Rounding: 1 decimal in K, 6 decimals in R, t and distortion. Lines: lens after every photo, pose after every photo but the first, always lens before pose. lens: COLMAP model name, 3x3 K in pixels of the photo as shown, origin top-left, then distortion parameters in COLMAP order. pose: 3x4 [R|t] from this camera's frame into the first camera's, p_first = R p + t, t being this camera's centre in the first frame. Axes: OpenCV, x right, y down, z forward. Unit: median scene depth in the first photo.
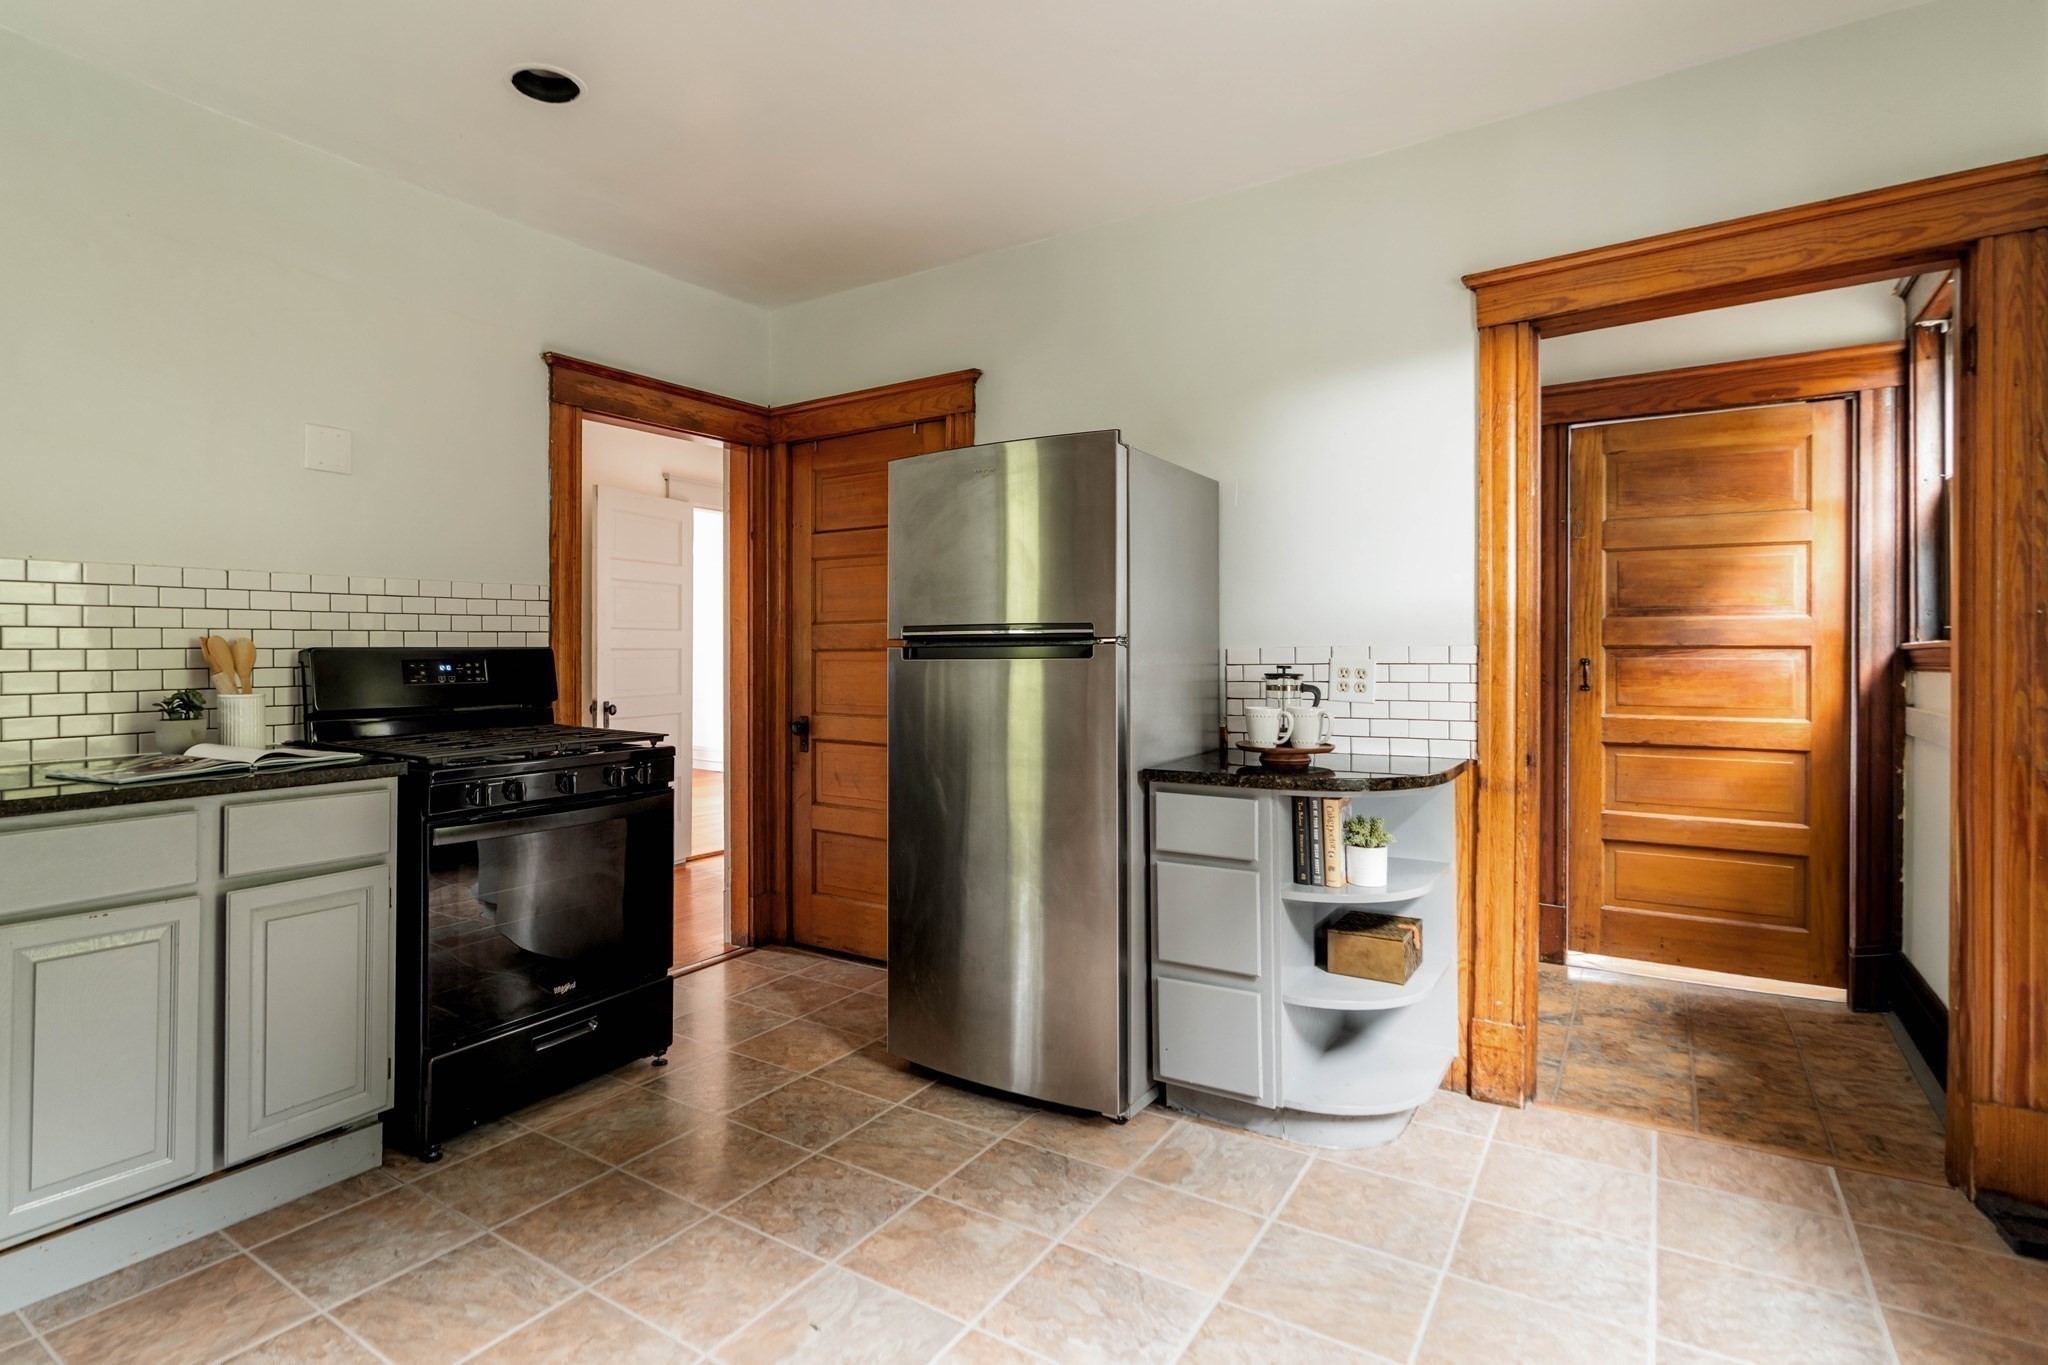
lens RADIAL K [[968.7, 0, 1021.8], [0, 968.7, 642.4], [0, 0, 1]] dist [0.000223, 0.000681]
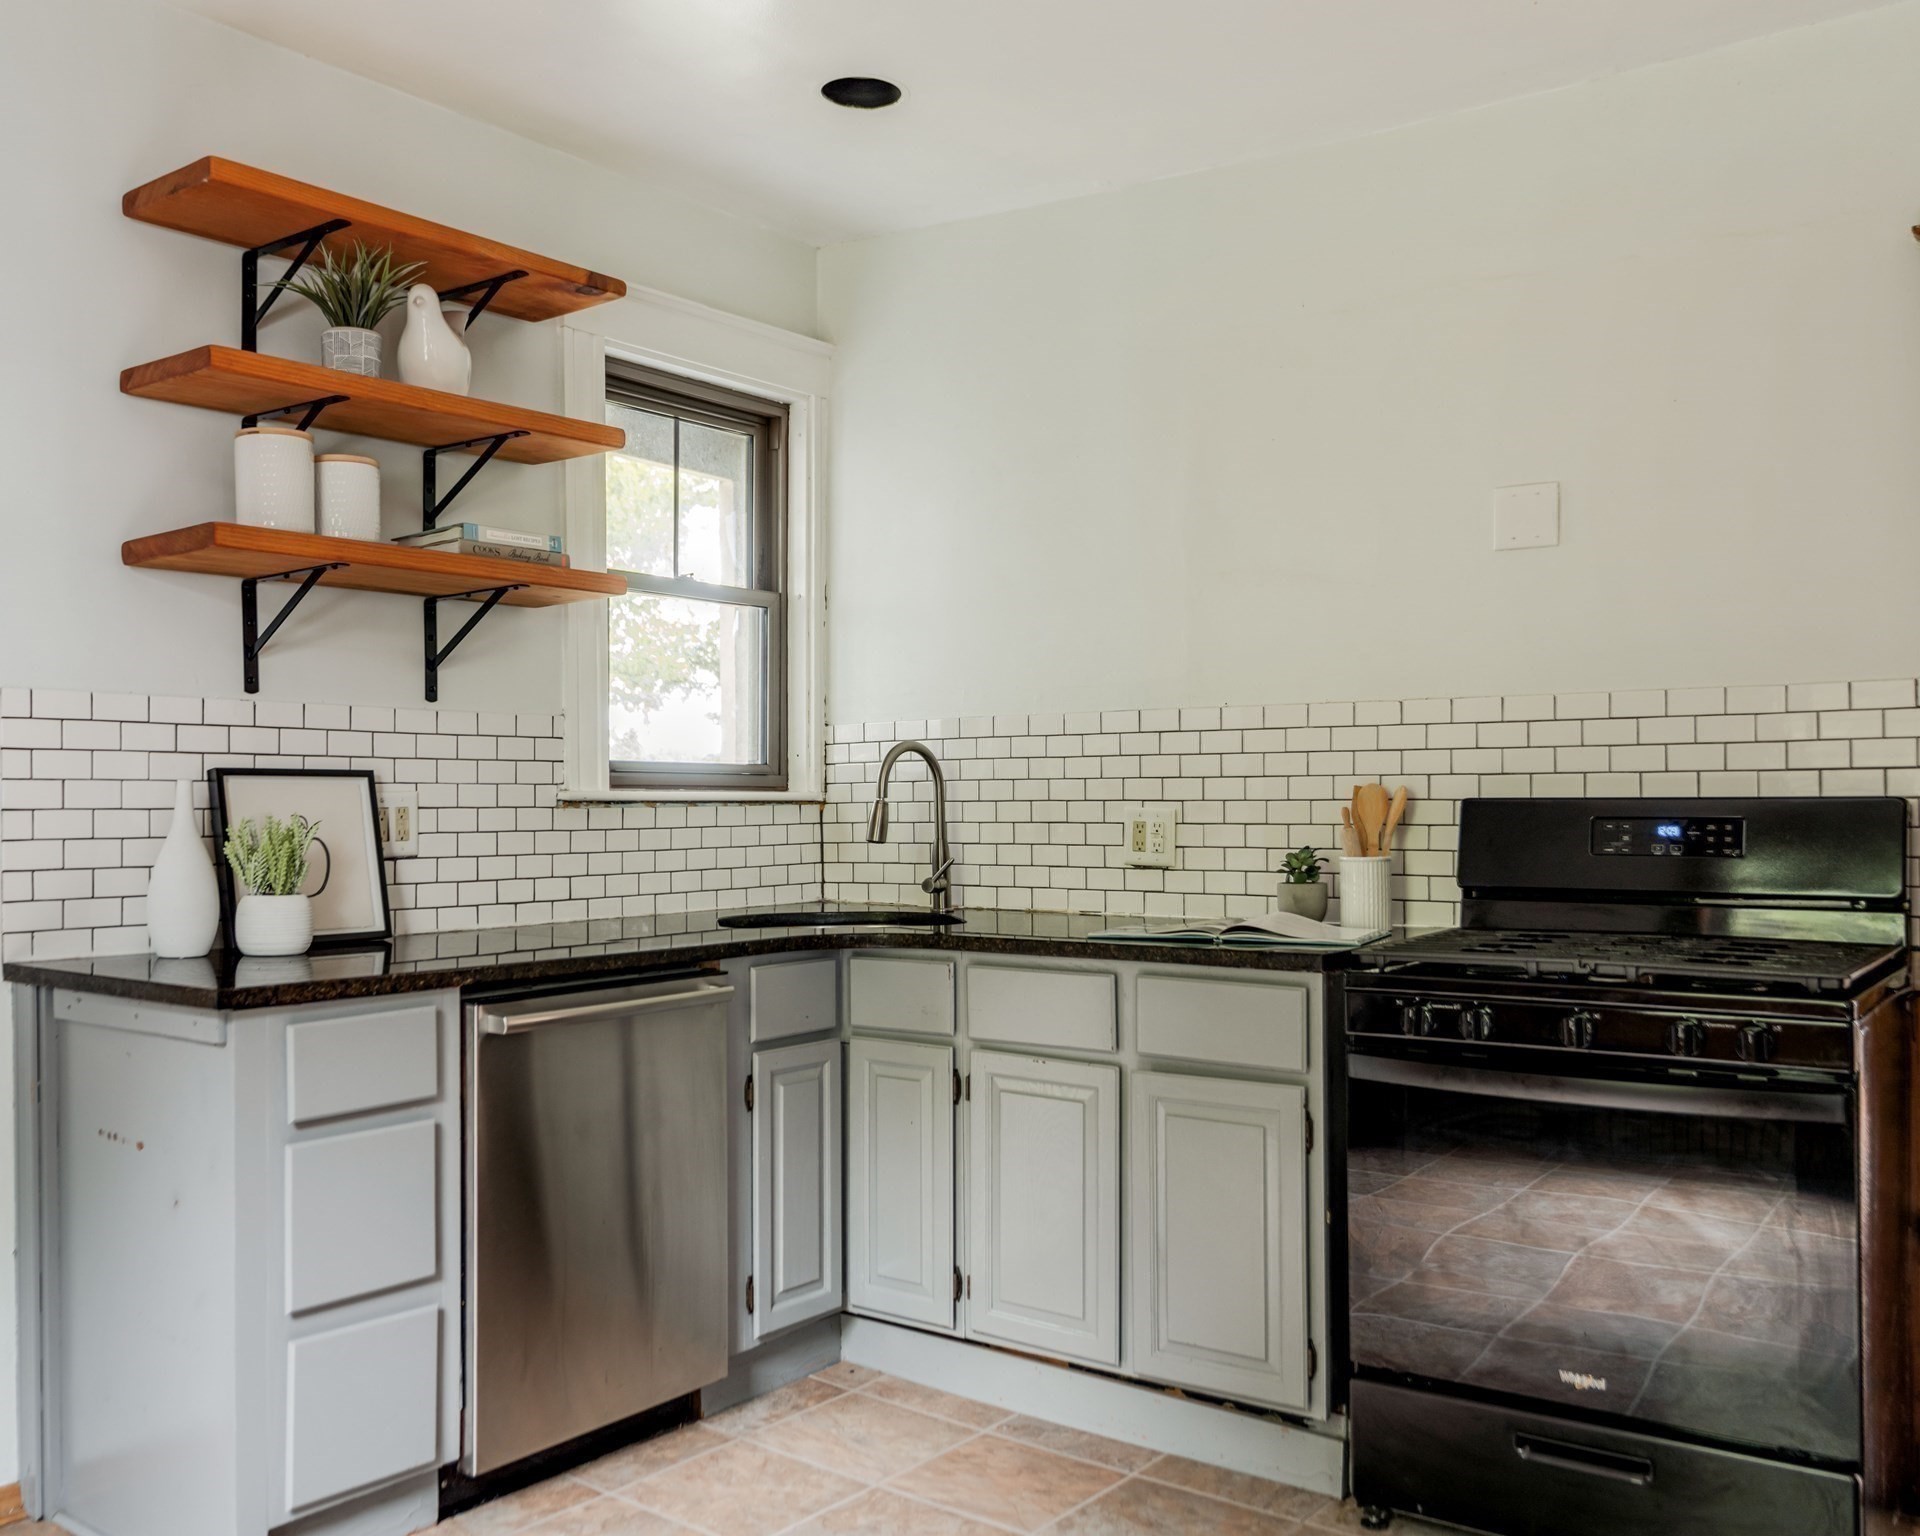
lens RADIAL K [[1832.7, 0, 954.0], [0, 1832.7, 779.1], [0, 0, 1]] dist [0.013902, 0.003724]
pose [[-0.062631, -0.012391, -0.997960, 0.799882], [0.006786, 0.999895, -0.012841, 0.007054], [0.998014, -0.007577, -0.062540, 0.837455]]
